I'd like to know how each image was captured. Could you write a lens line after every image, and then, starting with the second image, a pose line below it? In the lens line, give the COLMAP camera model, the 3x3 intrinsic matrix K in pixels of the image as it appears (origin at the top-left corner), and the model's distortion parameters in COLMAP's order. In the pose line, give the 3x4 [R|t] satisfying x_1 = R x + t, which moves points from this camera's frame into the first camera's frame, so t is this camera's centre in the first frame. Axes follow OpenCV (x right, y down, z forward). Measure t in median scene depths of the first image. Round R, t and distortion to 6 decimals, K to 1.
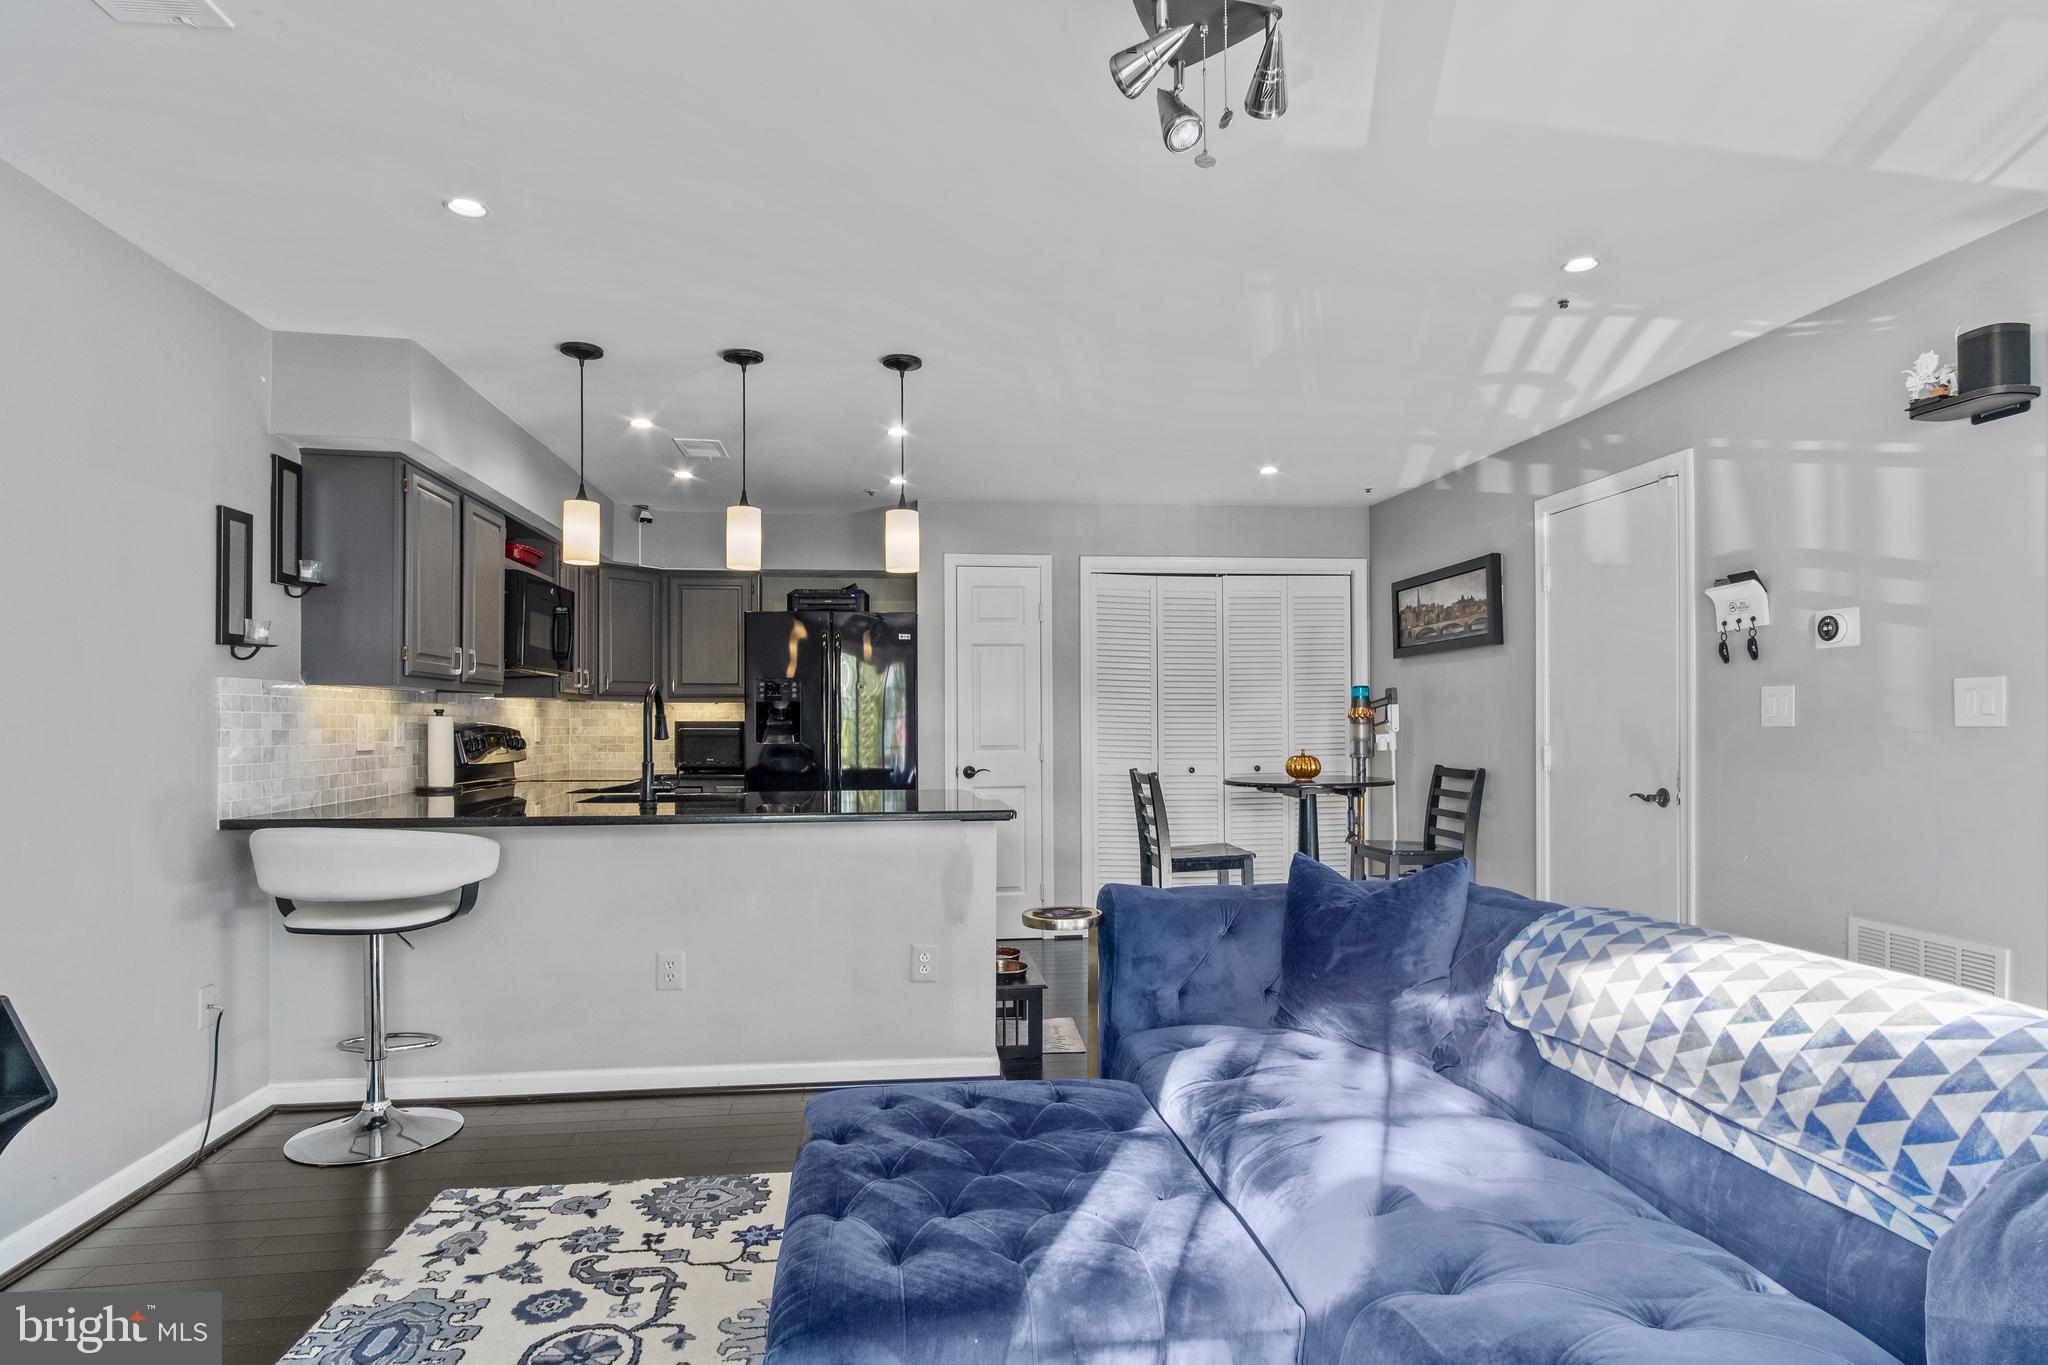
lens RADIAL K [[1117.5, 0, 1032.3], [0, 1117.5, 706.7], [0, 0, 1]] dist [0.001042, 0.000649]
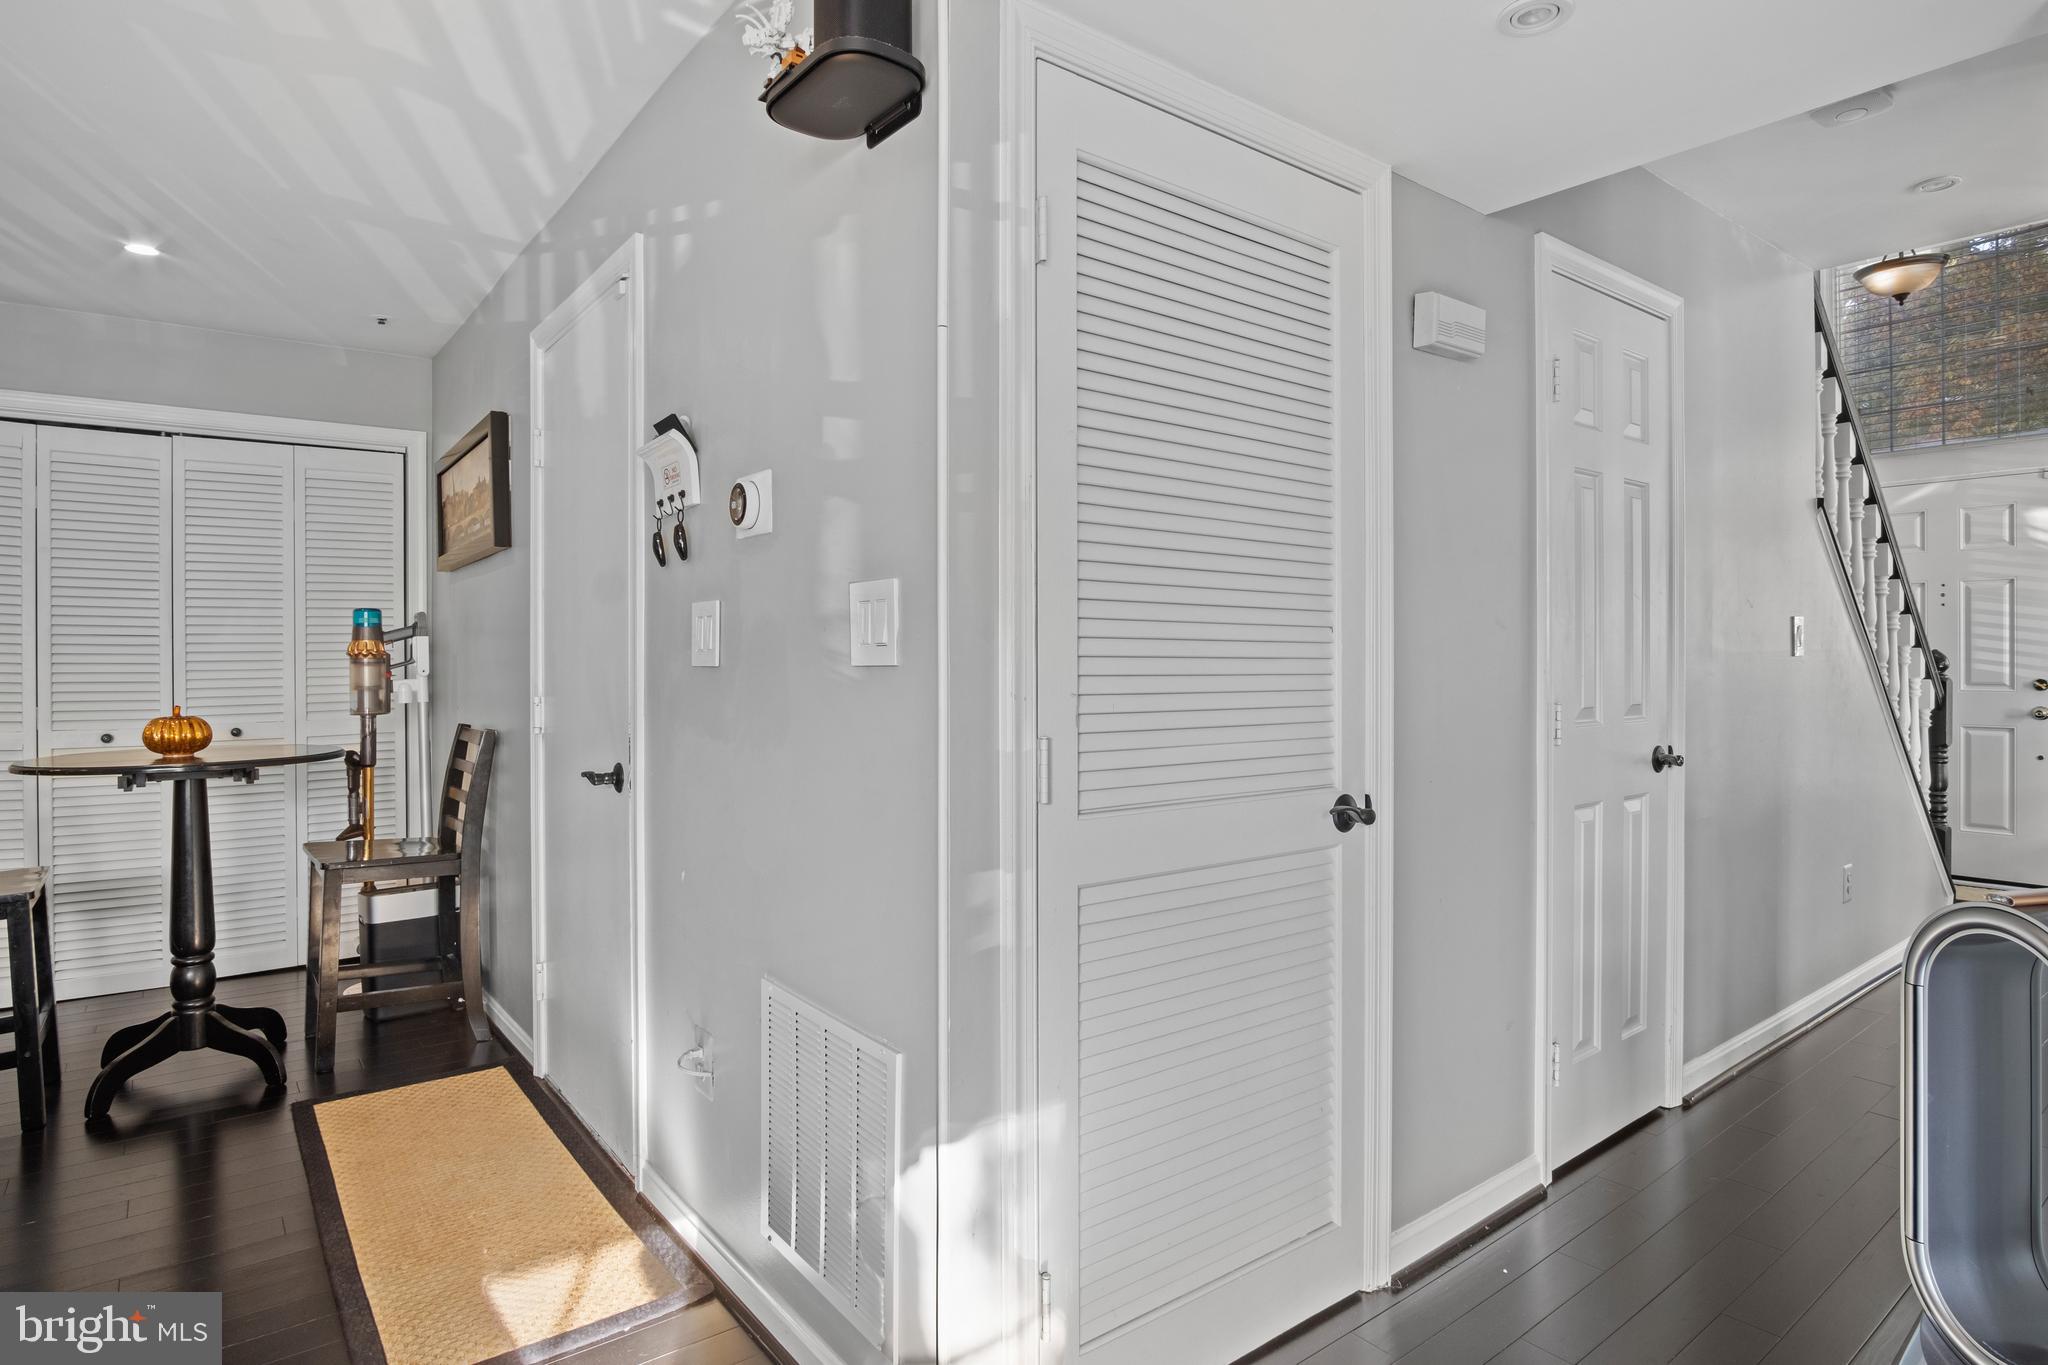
lens RADIAL K [[1093.6, 0, 1021.9], [0, 1093.6, 643.5], [0, 0, 1]] dist [-0.016616, 0.000848]
pose [[0.871573, 0.006462, 0.490223, 0.440164], [-0.004578, 0.999977, -0.005042, 0.006030], [-0.490244, 0.002150, 0.871583, 0.323868]]
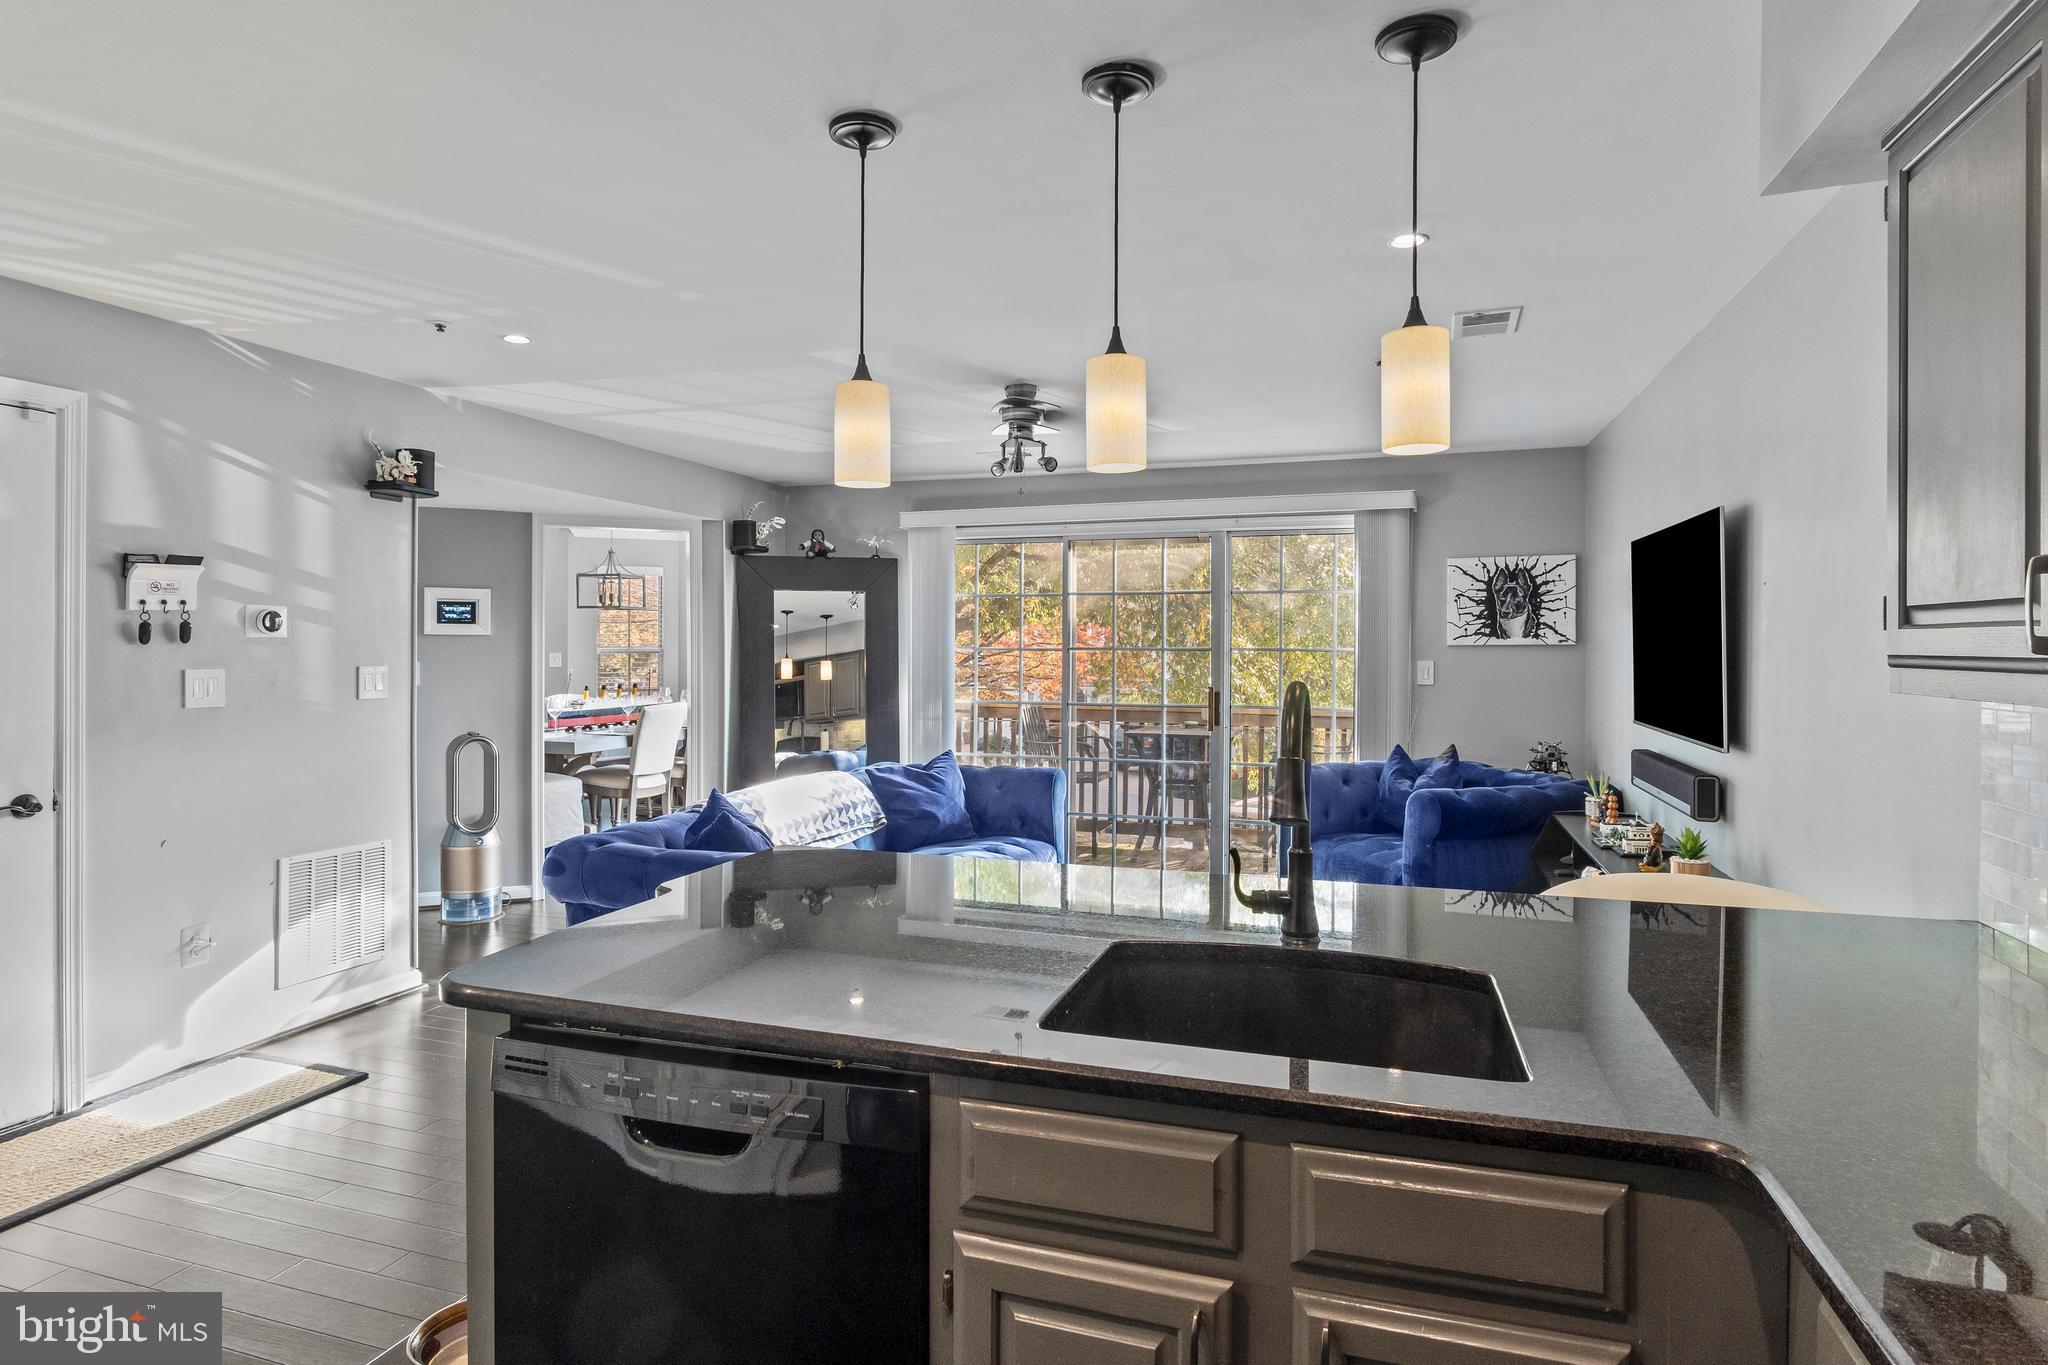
lens RADIAL K [[1093.6, 0, 1021.9], [0, 1093.6, 643.5], [0, 0, 1]] dist [-0.016616, 0.000848]
pose [[-0.896714, -0.000789, 0.442609, -0.402120], [-0.007133, 0.999894, -0.012669, -0.029642], [-0.442552, -0.014517, -0.896625, 1.325399]]
